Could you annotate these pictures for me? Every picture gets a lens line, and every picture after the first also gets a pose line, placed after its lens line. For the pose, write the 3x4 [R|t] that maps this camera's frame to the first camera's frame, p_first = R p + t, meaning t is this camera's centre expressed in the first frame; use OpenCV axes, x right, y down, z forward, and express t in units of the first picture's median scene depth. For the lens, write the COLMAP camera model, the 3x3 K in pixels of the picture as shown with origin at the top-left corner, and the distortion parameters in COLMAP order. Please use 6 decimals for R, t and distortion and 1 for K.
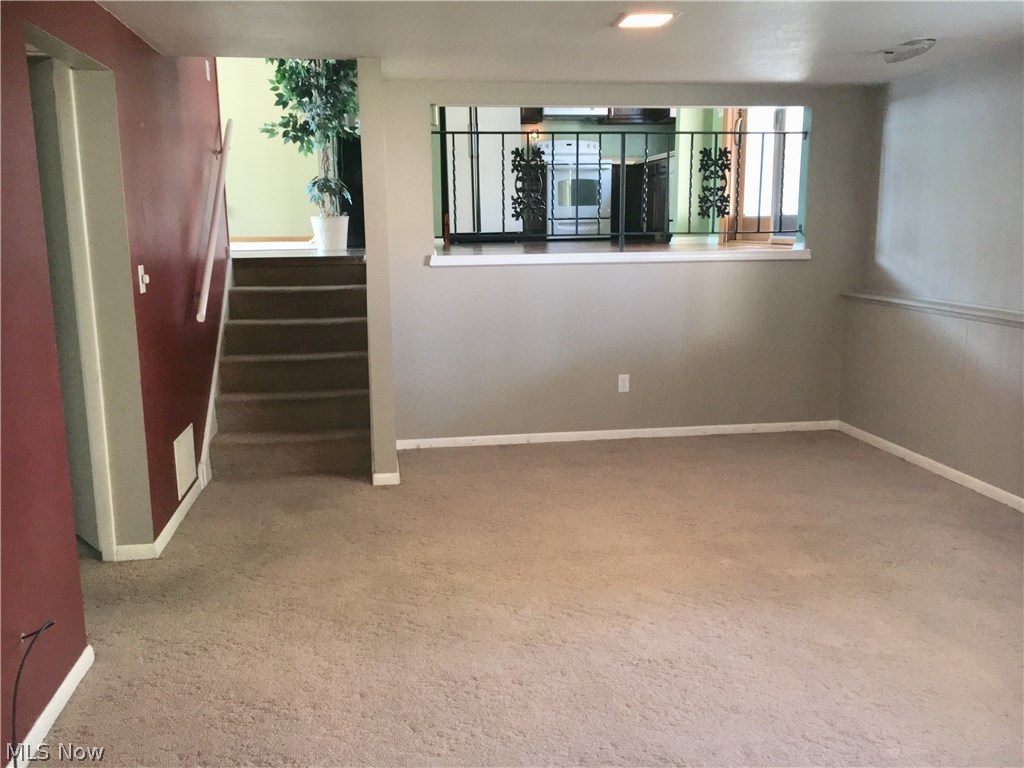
lens RADIAL K [[873.4, 0, 507.5], [0, 873.4, 385.9], [0, 0, 1]] dist [0.059134, -0.081381]
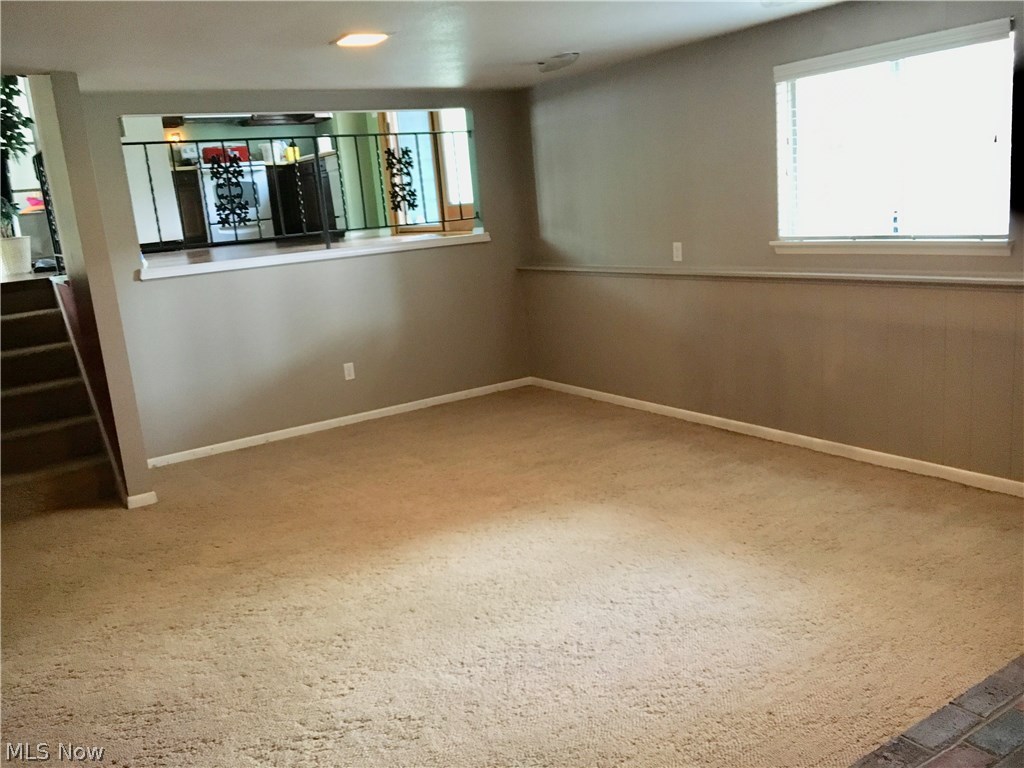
lens RADIAL K [[873.4, 0, 516.3], [0, 873.4, 377.3], [0, 0, 1]] dist [0.059134, -0.081381]
pose [[0.906528, -0.149635, 0.394736, -0.105040], [0.151697, 0.988080, 0.026181, 0.007283], [-0.393948, 0.036147, 0.918422, -0.057881]]
